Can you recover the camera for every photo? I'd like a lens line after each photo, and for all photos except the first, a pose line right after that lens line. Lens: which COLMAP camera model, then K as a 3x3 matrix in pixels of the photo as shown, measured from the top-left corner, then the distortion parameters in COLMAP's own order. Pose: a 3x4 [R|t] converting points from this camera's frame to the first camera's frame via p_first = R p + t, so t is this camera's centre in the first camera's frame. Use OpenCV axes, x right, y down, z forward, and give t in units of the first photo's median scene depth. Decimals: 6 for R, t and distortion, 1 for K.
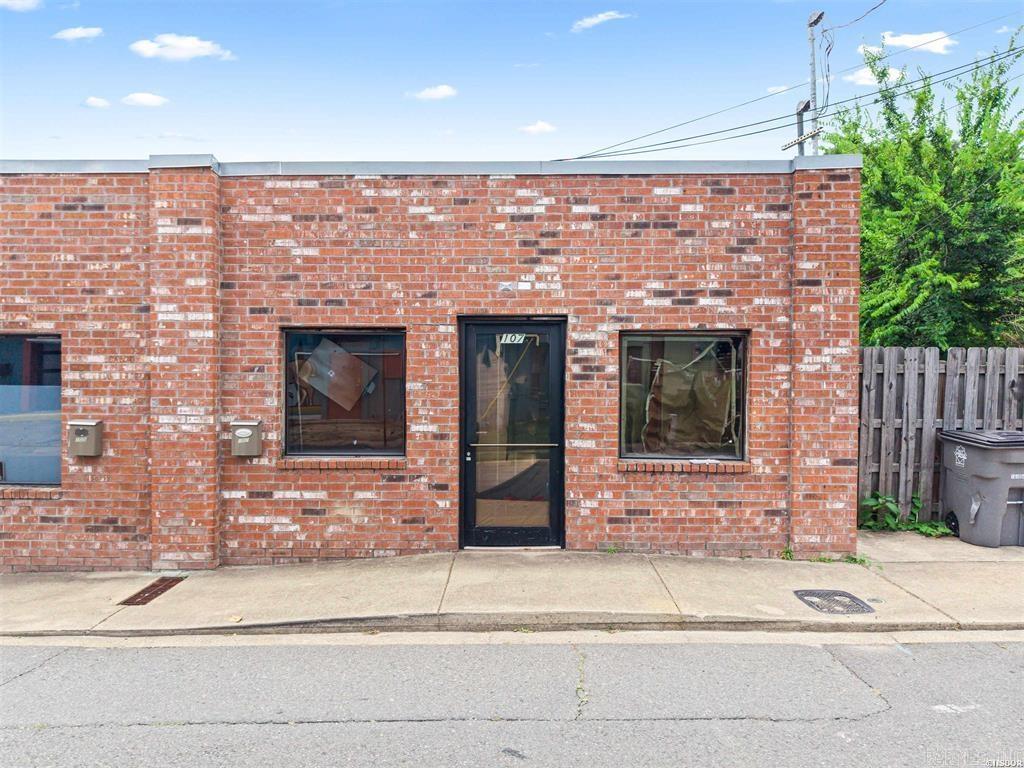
lens RADIAL K [[703.5, 0, 510.3], [0, 703.5, 380.7], [0, 0, 1]] dist [0.038353, -0.042605]
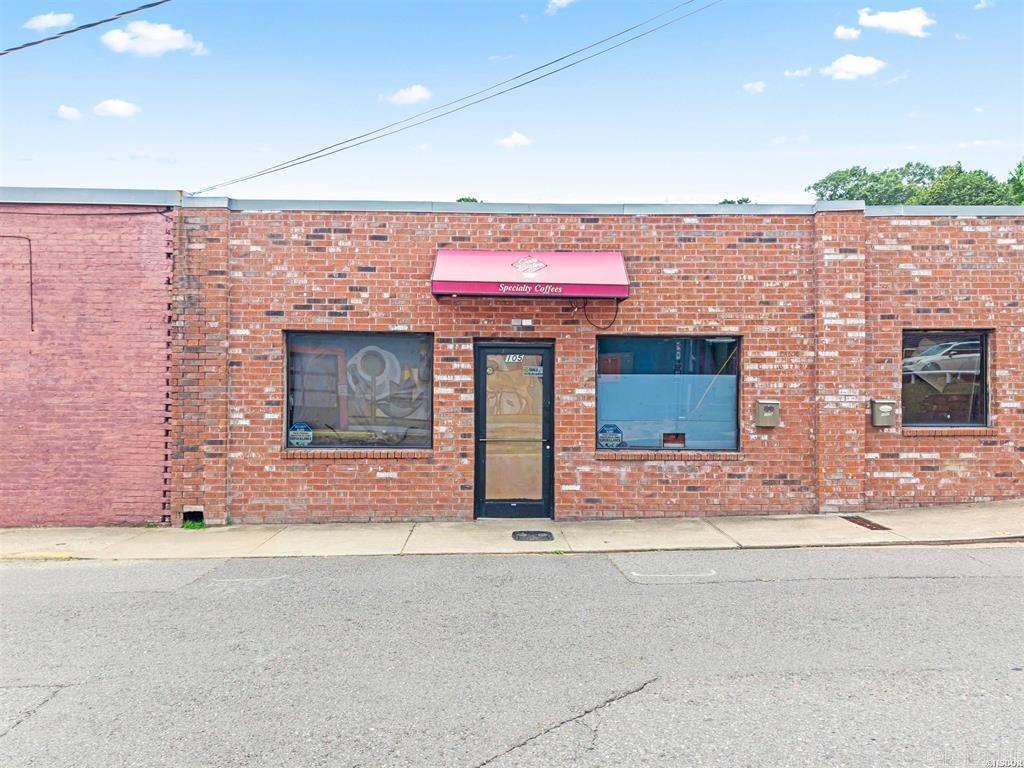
lens RADIAL K [[703.5, 0, 521.9], [0, 703.5, 360.5], [0, 0, 1]] dist [0.038353, -0.042605]
pose [[0.998897, -0.004931, 0.046695, -1.107844], [0.005966, 0.999739, -0.022054, 0.008370], [-0.046574, 0.022308, 0.998666, -0.297922]]
